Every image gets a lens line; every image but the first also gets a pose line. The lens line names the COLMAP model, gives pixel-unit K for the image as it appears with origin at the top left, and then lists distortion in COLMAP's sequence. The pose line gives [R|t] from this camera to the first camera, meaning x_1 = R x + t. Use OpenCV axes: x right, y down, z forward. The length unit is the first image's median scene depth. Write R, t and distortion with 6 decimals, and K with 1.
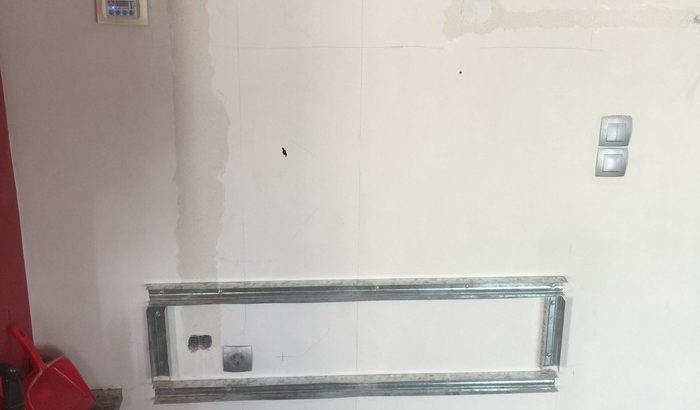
lens RADIAL K [[819.1, 0, 352.7], [0, 819.1, 198.2], [0, 0, 1]] dist [0.067562, 0.000000]
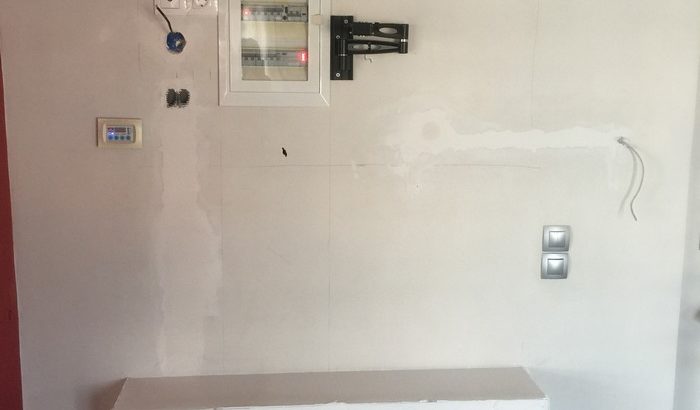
lens RADIAL K [[819.1, 0, 347.5], [0, 819.1, 195.8], [0, 0, 1]] dist [0.067562, 0.000000]
pose [[0.999844, -0.006734, 0.016329, 0.017498], [0.009013, 0.989564, -0.143810, 0.022535], [-0.015190, 0.143935, 0.989471, -0.124396]]
